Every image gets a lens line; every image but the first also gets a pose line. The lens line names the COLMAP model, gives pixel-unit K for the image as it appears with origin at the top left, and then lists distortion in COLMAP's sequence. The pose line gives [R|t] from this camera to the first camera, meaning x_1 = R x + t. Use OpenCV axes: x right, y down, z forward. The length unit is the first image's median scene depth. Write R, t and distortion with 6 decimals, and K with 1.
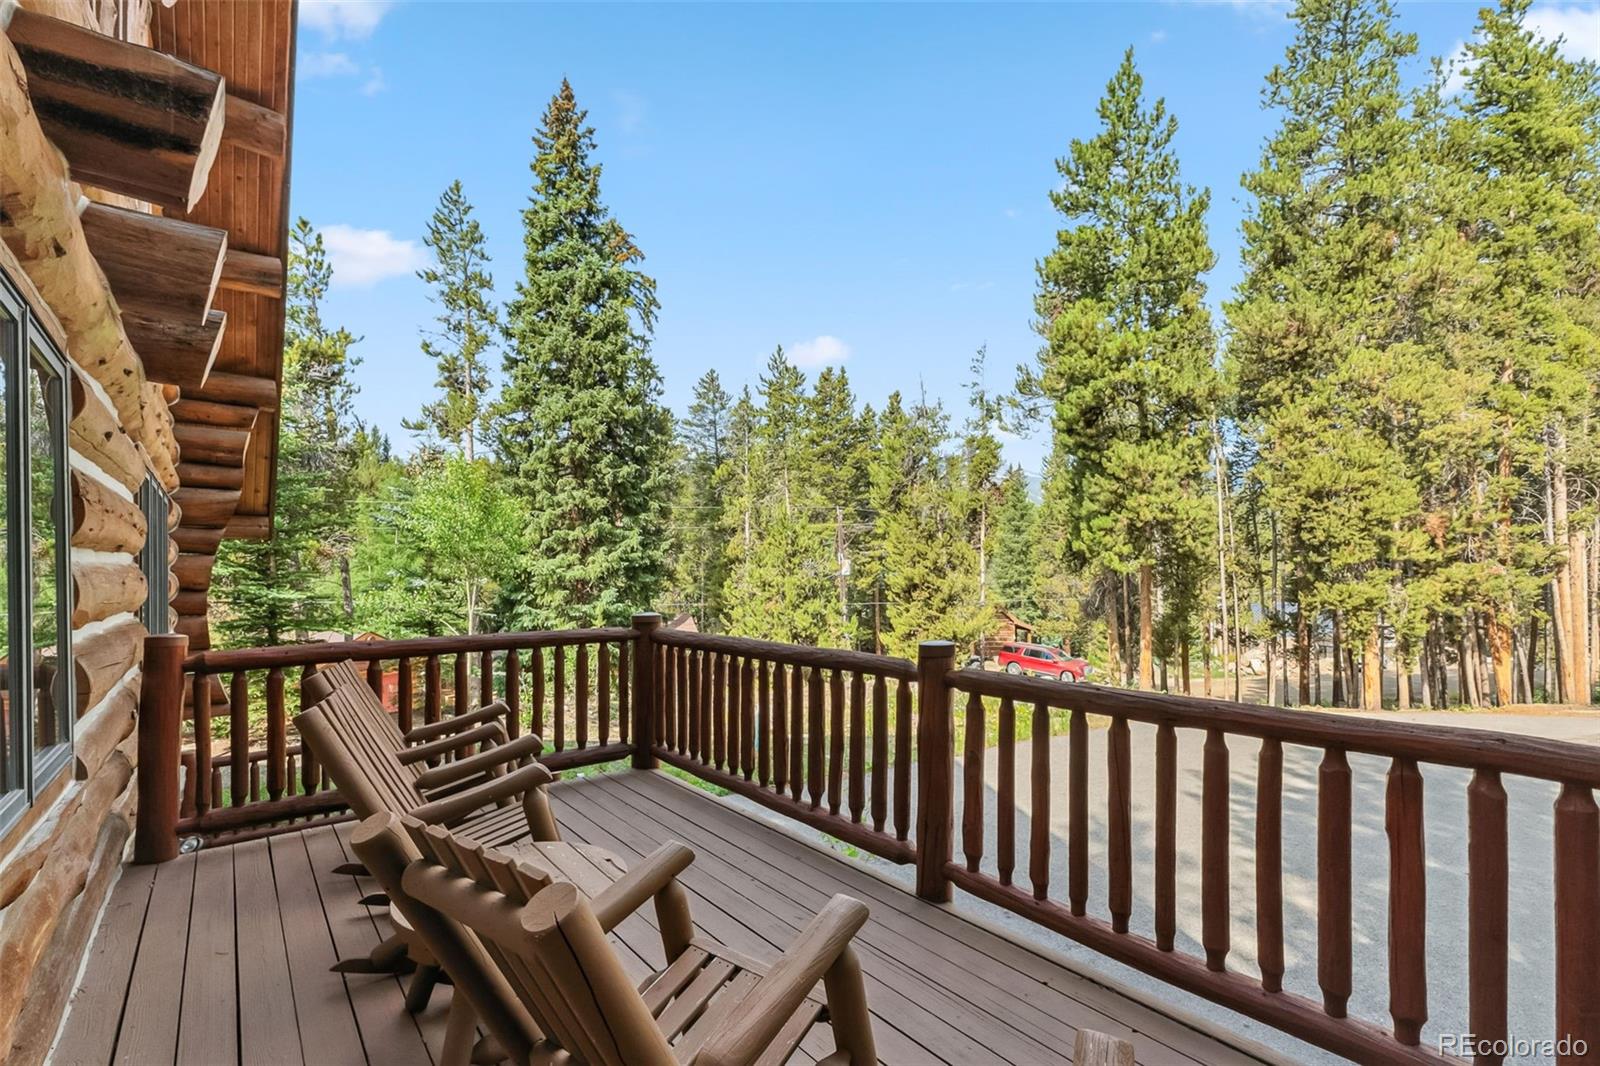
lens RADIAL K [[707.7, 0, 799.8], [0, 707.7, 576.1], [0, 0, 1]] dist [0.000034, 0.000015]
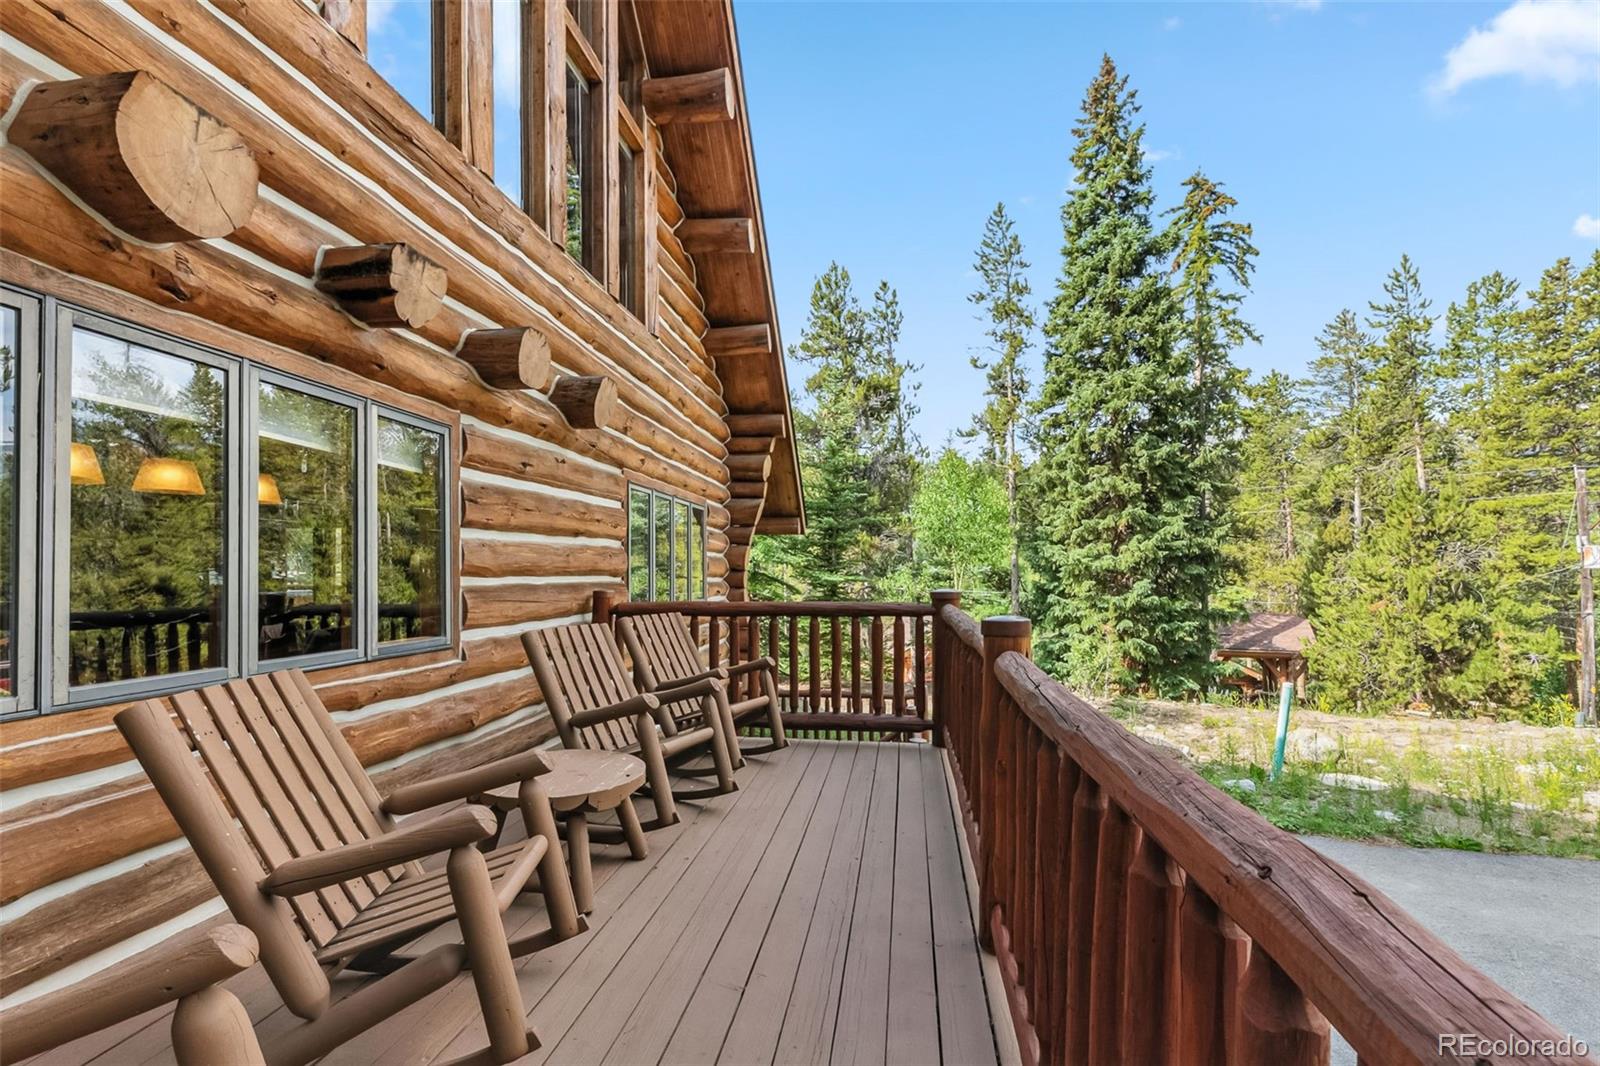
lens RADIAL K [[696.5, 0, 800.8], [0, 696.5, 568.5], [0, 0, 1]] dist [0.002533, 0.000078]
pose [[0.674332, 0.001879, -0.738426, 0.099209], [-0.005119, 0.999985, -0.002131, 0.006962], [0.738410, 0.005217, 0.674331, 0.053077]]
